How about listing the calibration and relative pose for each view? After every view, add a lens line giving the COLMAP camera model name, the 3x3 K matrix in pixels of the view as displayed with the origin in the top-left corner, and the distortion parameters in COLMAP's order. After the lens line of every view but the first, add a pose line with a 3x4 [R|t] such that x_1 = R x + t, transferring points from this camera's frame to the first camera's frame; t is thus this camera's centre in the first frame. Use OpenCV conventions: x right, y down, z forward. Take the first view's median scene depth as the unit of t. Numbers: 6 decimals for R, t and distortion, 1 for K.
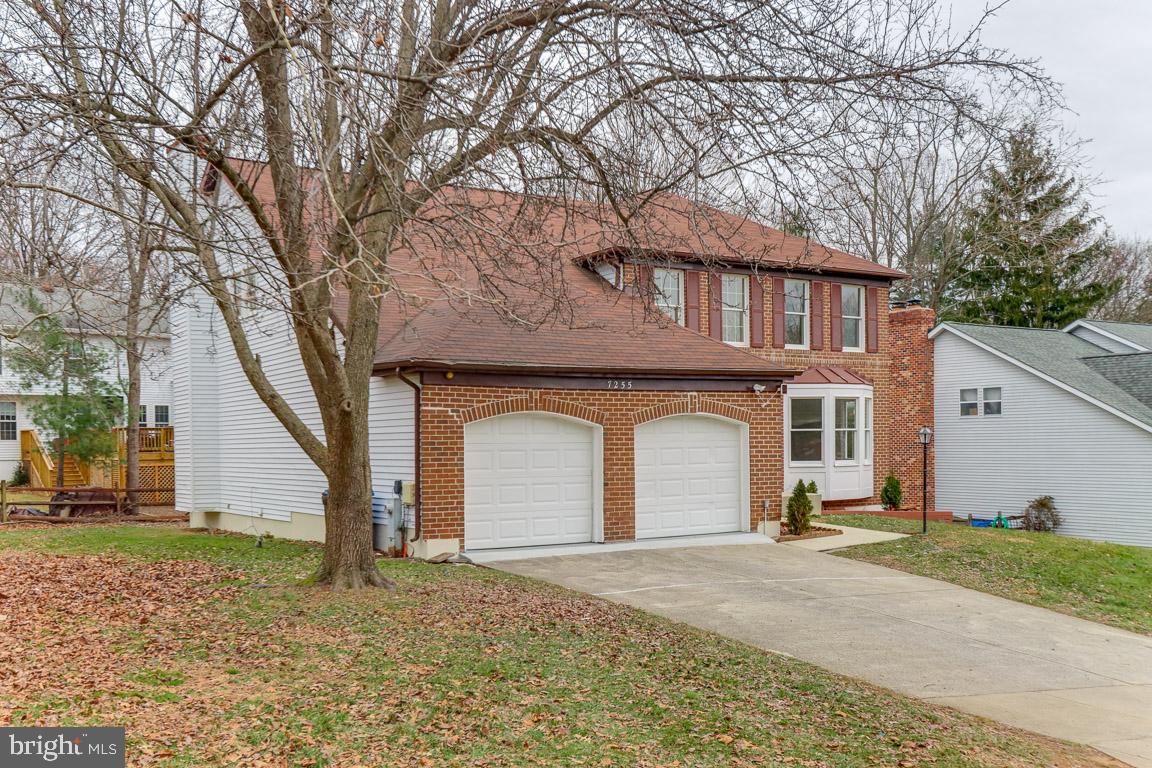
lens RADIAL K [[1088.9, 0, 574.5], [0, 1088.9, 269.5], [0, 0, 1]] dist [0.004556, 0.004247]
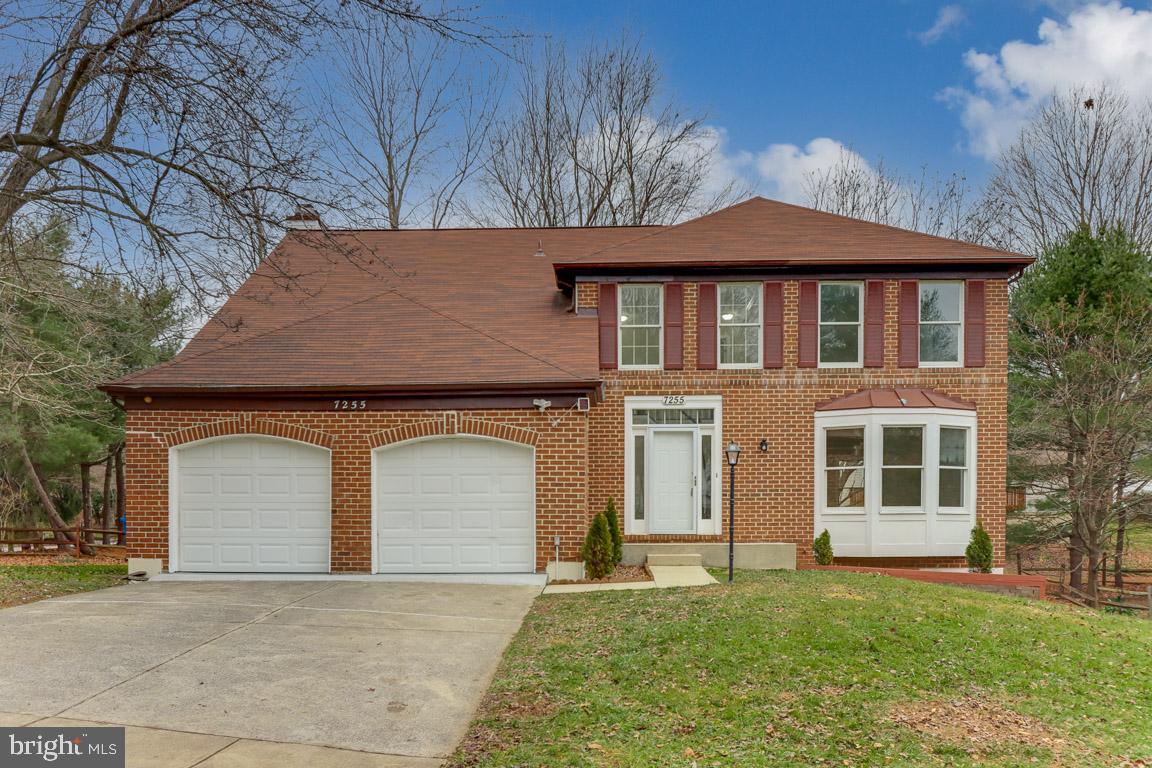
lens RADIAL K [[1077.9, 0, 576.0], [0, 1077.9, 384.0], [0, 0, 1]] dist [-0.000923, 0.000220]
pose [[0.826150, -0.067070, -0.559444, 0.715349], [0.078316, 0.996921, -0.003867, 0.107563], [0.557981, -0.040619, 0.828859, 0.353606]]
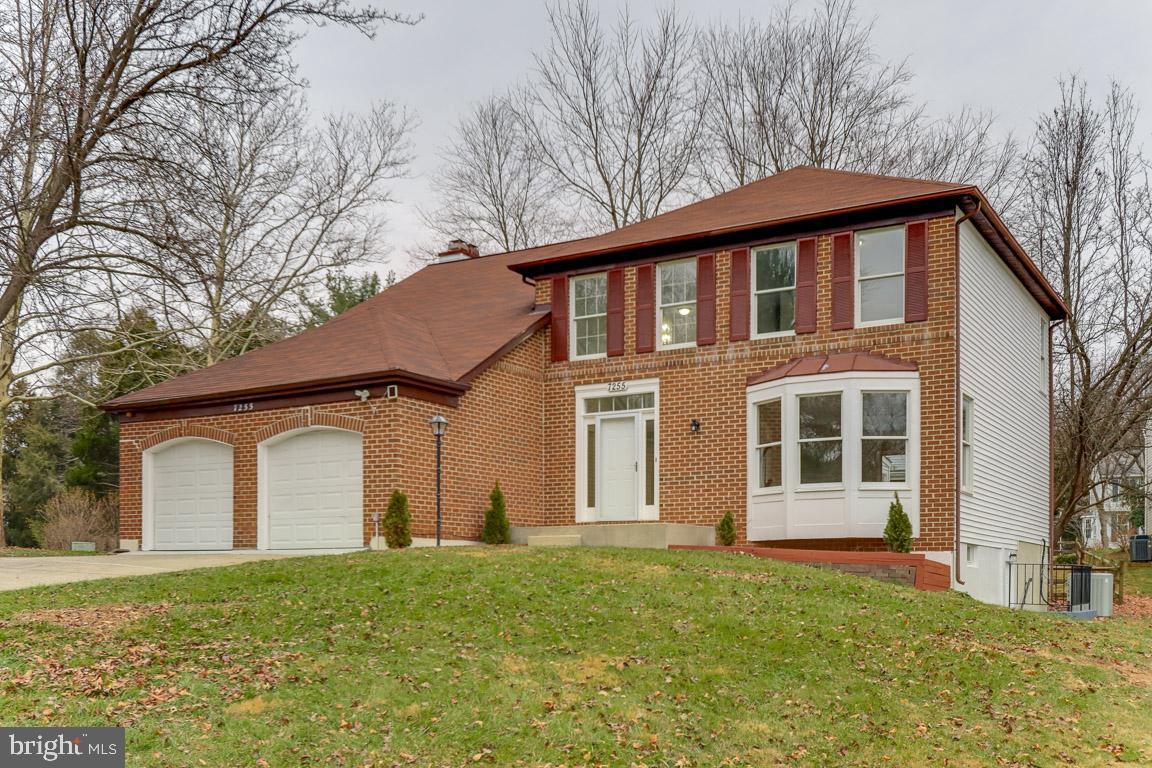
lens RADIAL K [[1136.2, 0, 576.0], [0, 1136.2, 384.0], [0, 0, 1]] dist [0.000060, 0.002287]
pose [[0.449773, -0.138649, -0.882316, 1.208201], [0.129968, 0.987522, -0.088928, 0.229032], [0.883636, -0.074675, 0.462181, 0.774555]]
